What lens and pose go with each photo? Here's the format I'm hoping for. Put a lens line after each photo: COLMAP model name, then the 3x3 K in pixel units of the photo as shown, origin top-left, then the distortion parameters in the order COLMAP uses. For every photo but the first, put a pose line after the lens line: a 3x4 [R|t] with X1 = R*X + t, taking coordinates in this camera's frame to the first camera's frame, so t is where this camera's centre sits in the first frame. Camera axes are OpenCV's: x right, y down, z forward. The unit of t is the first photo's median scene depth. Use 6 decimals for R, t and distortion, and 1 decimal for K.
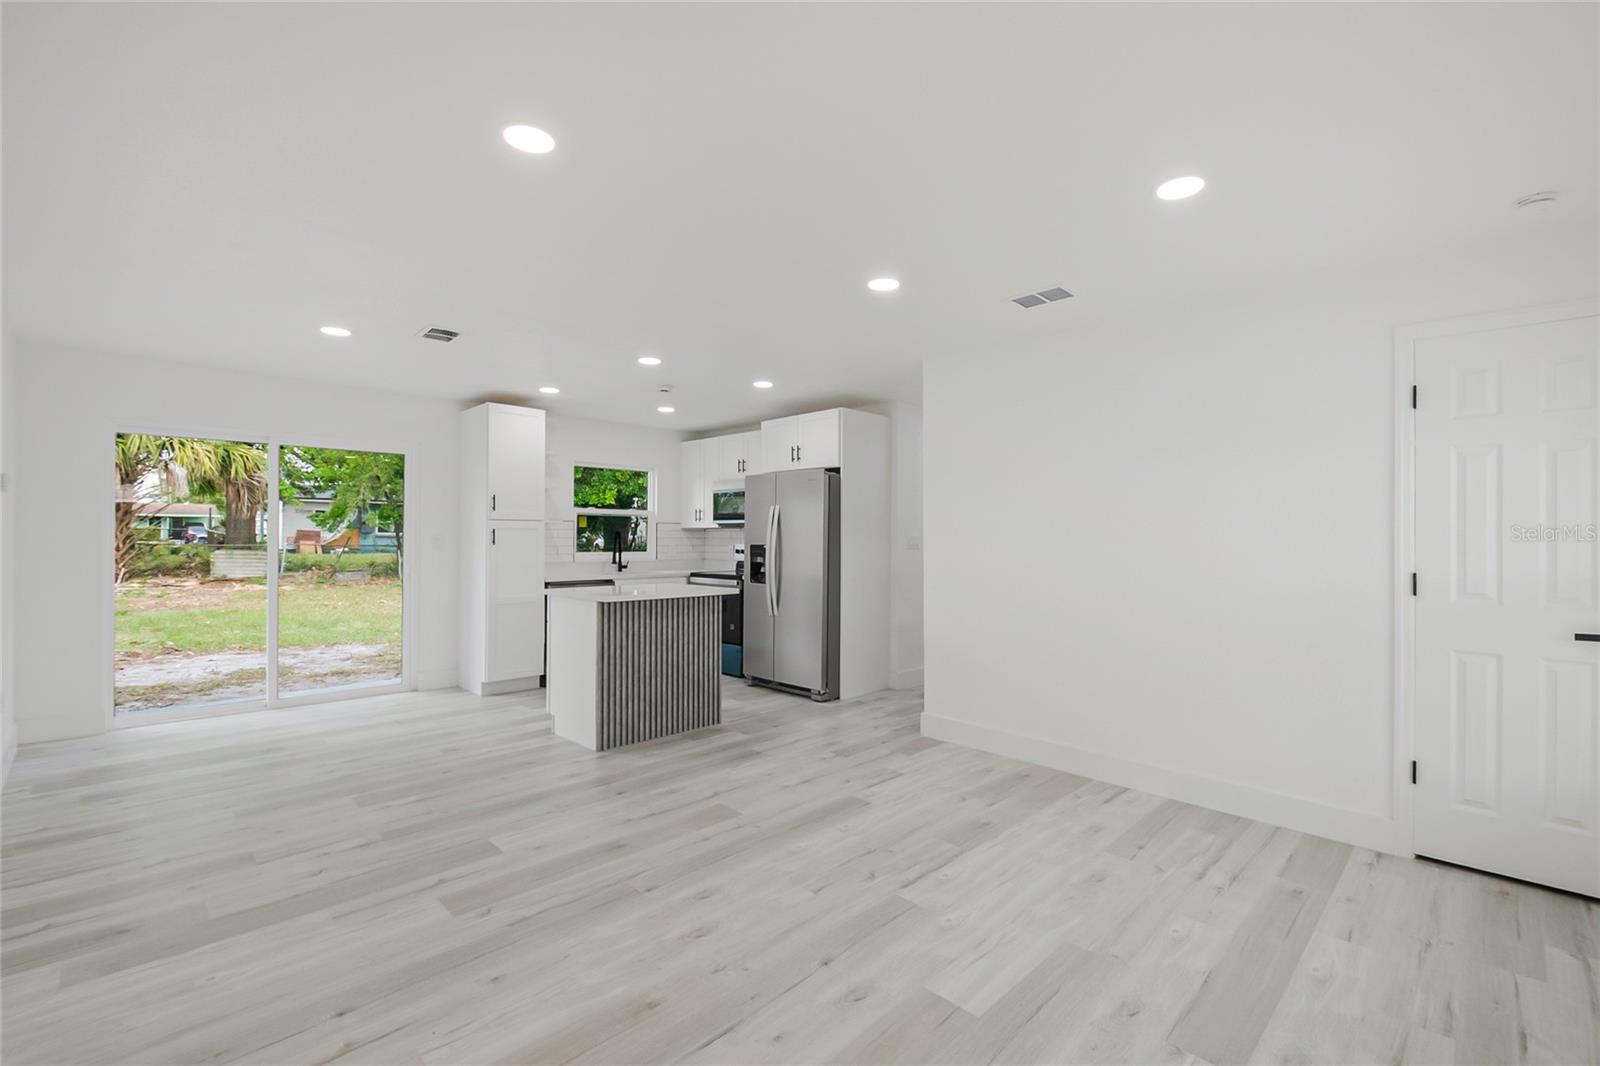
lens RADIAL K [[709.6, 0, 808.9], [0, 709.6, 540.2], [0, 0, 1]] dist [0.000887, -0.007665]
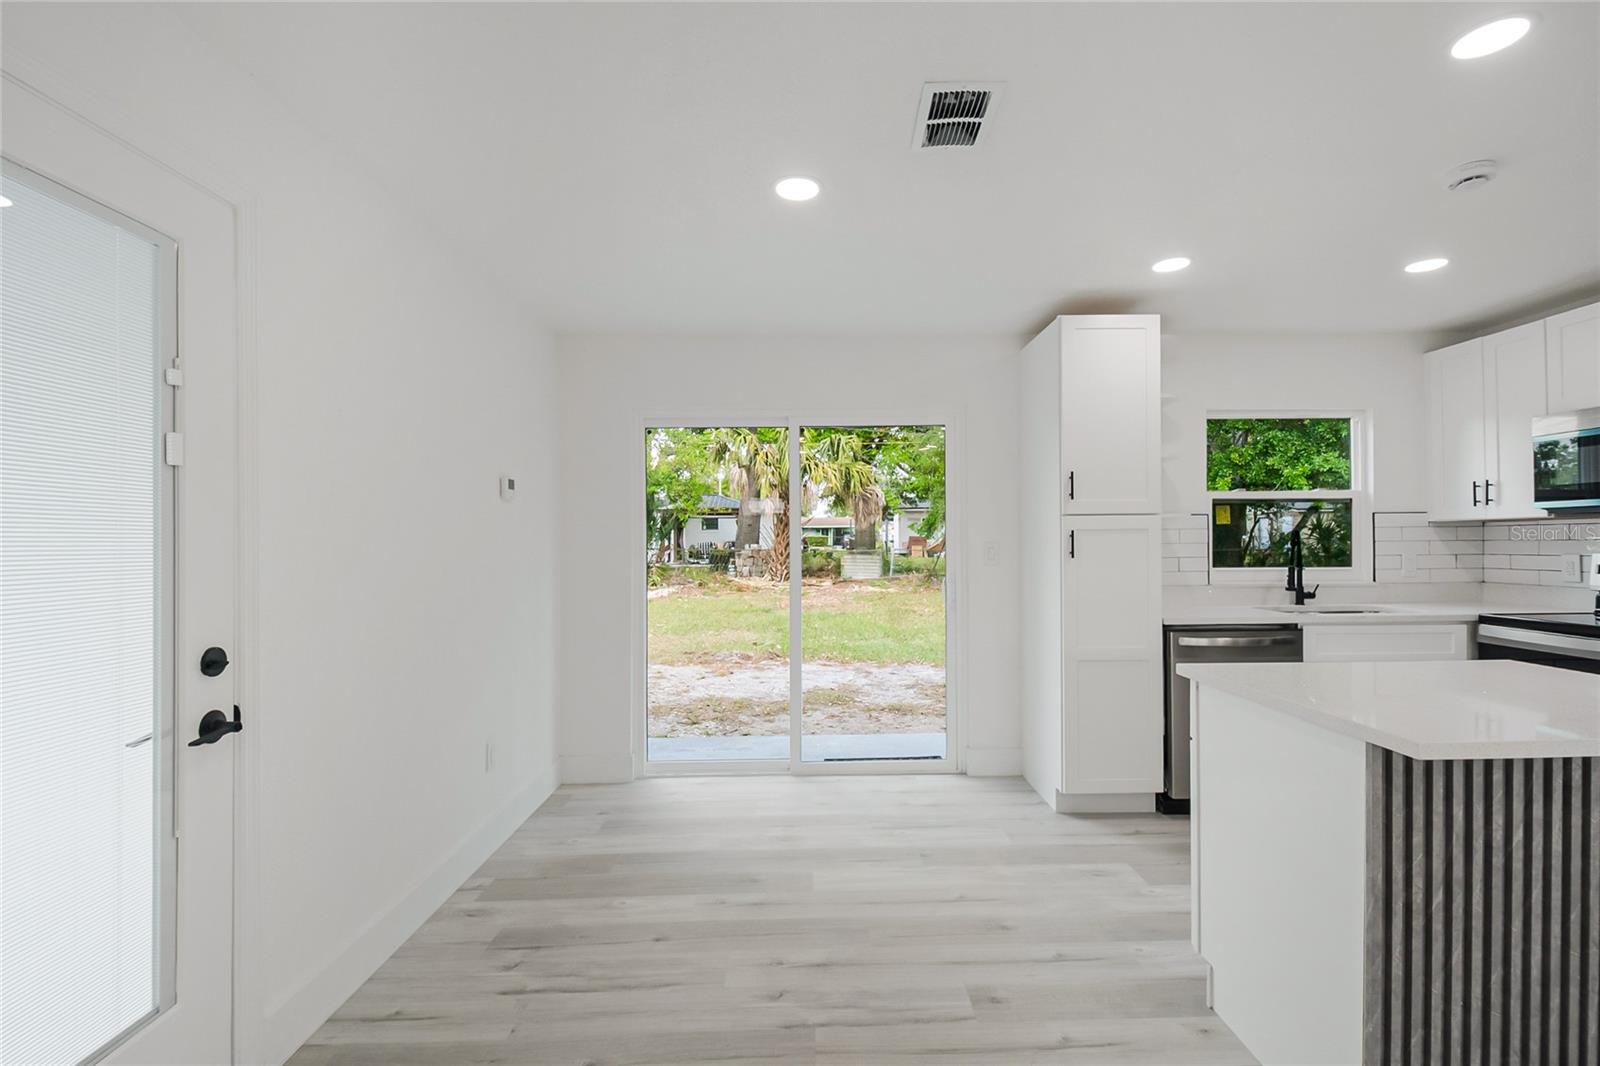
lens RADIAL K [[709.6, 0, 807.1], [0, 709.6, 538.0], [0, 0, 1]] dist [0.000887, -0.007665]
pose [[0.708101, -0.017418, -0.705897, -0.186036], [0.013308, 0.999847, -0.011322, -0.006902], [0.705986, -0.001378, 0.708224, 0.431672]]
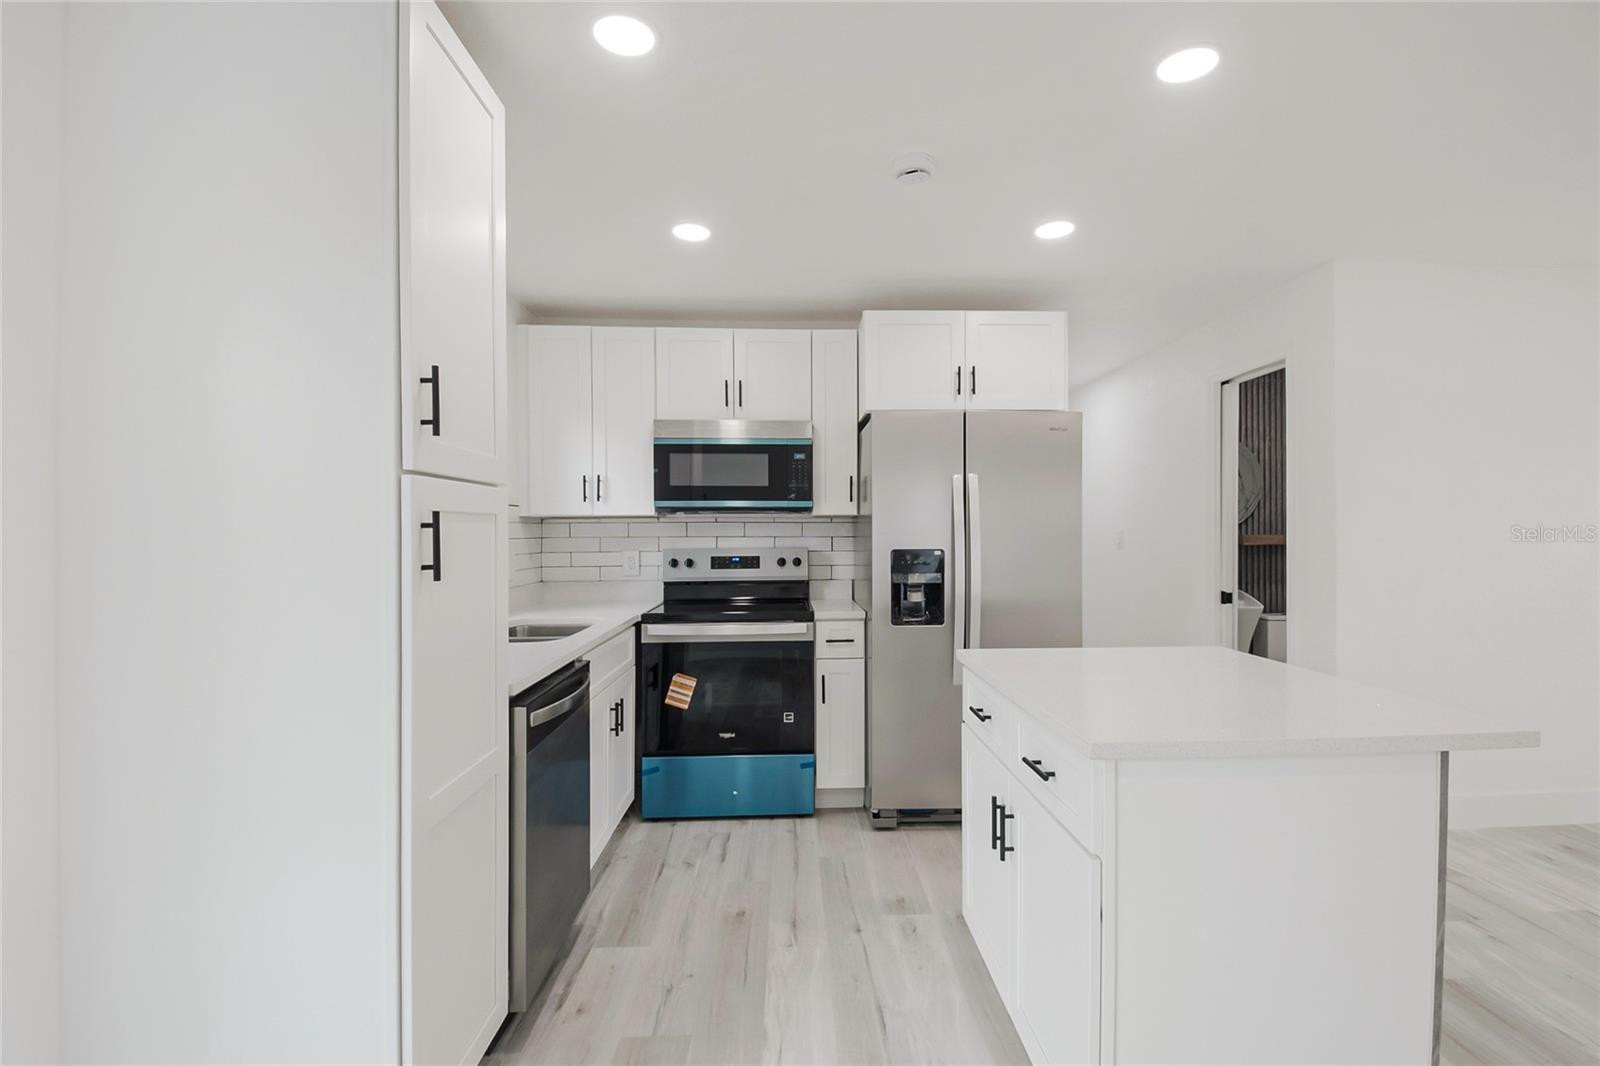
lens RADIAL K [[709.6, 0, 824.3], [0, 709.6, 528.0], [0, 0, 1]] dist [0.000887, -0.007665]
pose [[0.676205, -0.011727, 0.736620, -0.521419], [0.012630, 0.999911, 0.004324, -0.012383], [-0.736605, 0.006379, 0.676293, 0.744152]]
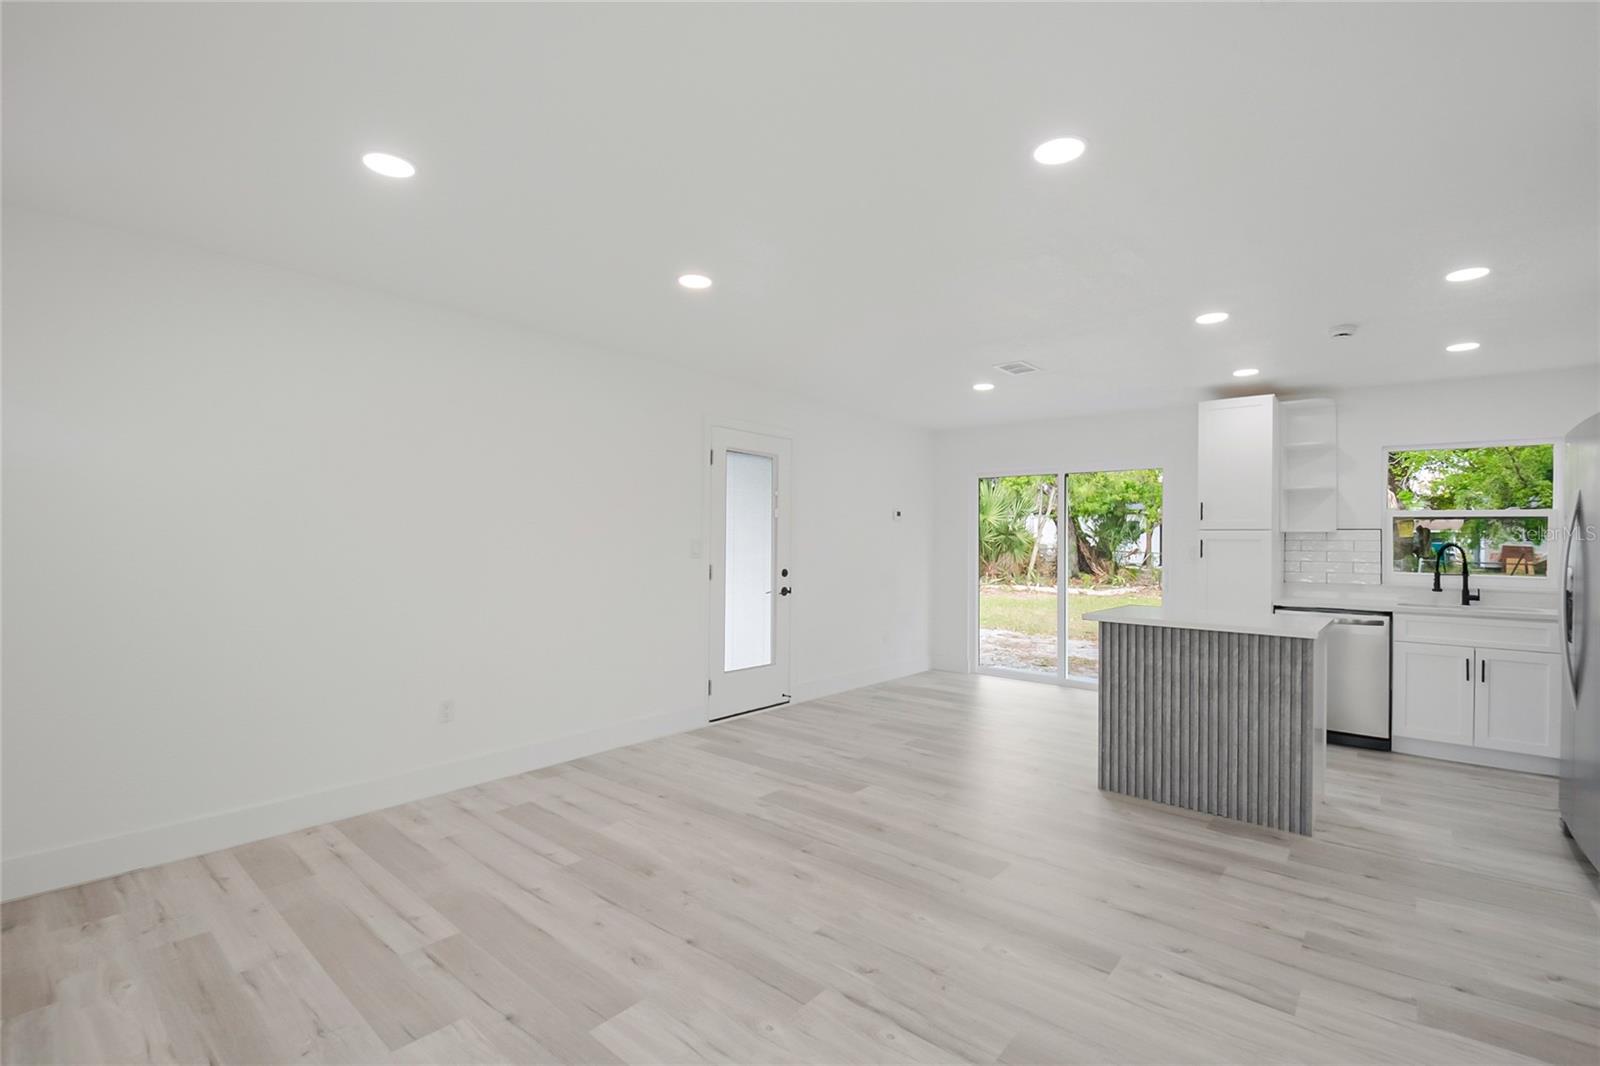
lens RADIAL K [[709.6, 0, 802.8], [0, 709.6, 527.7], [0, 0, 1]] dist [0.000887, -0.007665]
pose [[0.065993, -0.025280, -0.997500, 0.435153], [-0.015672, 0.999529, -0.026369, -0.000693], [0.997697, 0.017373, 0.065566, 0.424043]]
